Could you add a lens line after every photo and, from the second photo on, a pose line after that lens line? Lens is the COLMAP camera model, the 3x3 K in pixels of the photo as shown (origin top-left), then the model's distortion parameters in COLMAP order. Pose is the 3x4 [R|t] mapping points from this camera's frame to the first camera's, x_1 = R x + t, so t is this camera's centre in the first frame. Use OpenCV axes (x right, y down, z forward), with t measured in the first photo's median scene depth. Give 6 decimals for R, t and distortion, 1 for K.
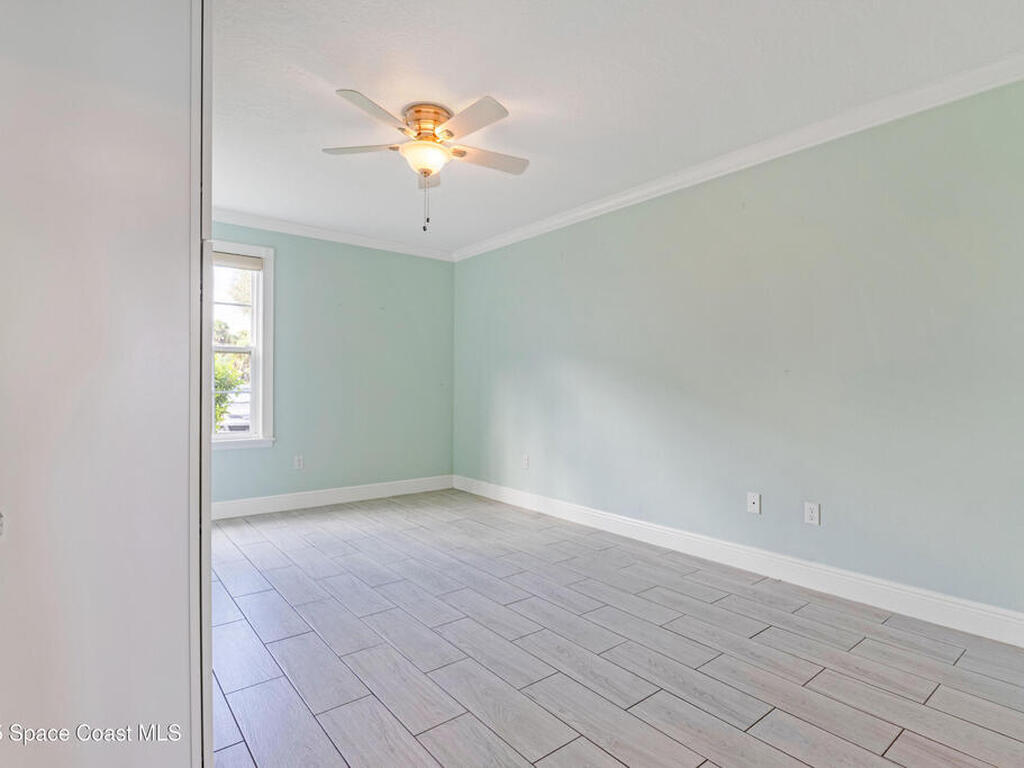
lens RADIAL K [[540.7, 0, 520.4], [0, 540.7, 384.1], [0, 0, 1]] dist [0.000745, 0.000466]
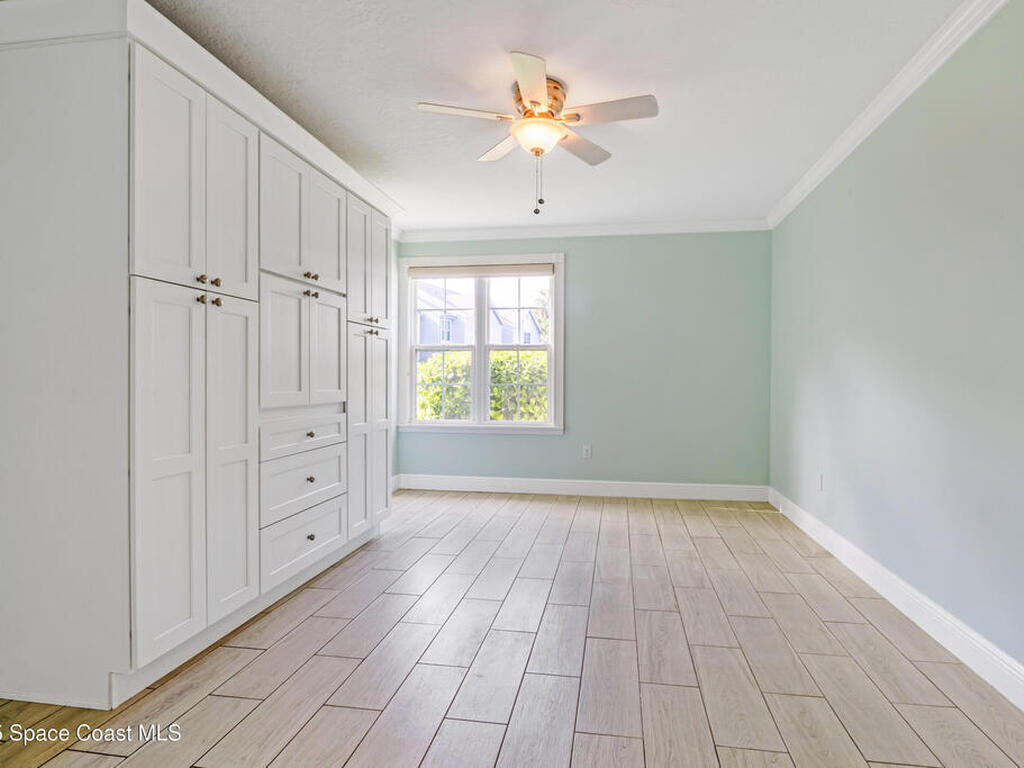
lens RADIAL K [[547.2, 0, 527.0], [0, 547.2, 380.6], [0, 0, 1]] dist [0.002126, 0.000698]
pose [[0.670089, 0.000383, -0.742280, 0.367094], [0.001983, 0.999995, 0.002306, 0.004356], [0.742278, -0.003017, 0.670086, 0.242150]]
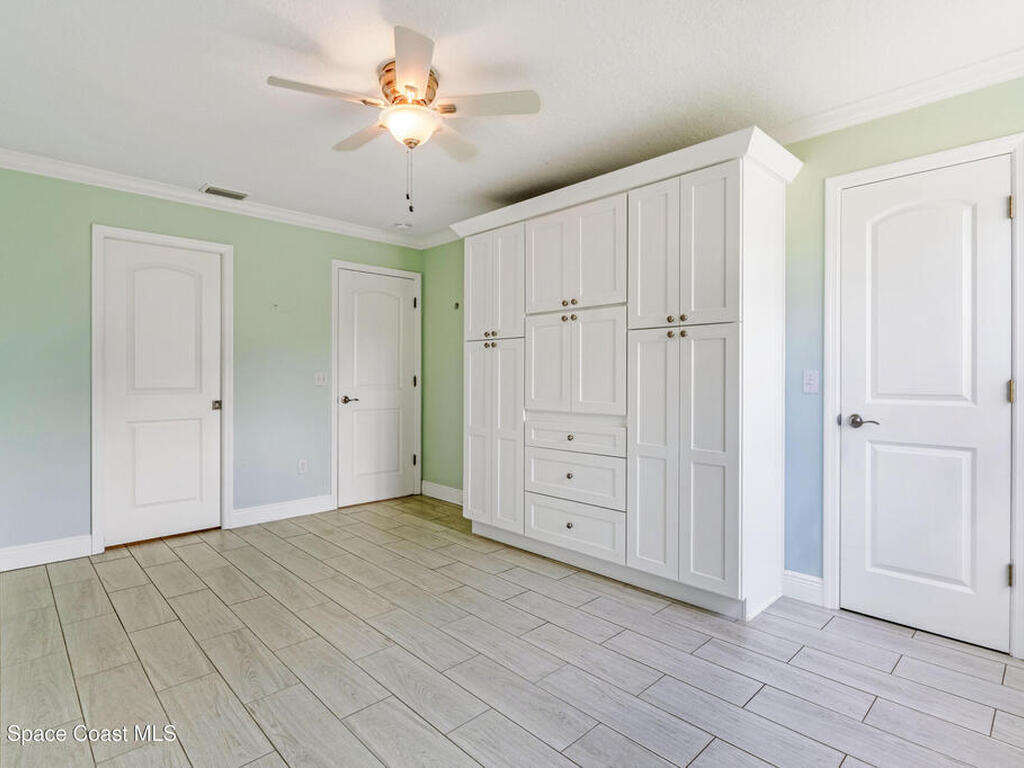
lens RADIAL K [[547.2, 0, 527.0], [0, 547.2, 380.6], [0, 0, 1]] dist [0.002126, 0.000698]
pose [[-0.995178, -0.003962, -0.098005, -0.192955], [-0.004400, 0.999981, 0.004248, -0.014833], [0.097986, 0.004659, -0.995177, 1.315713]]
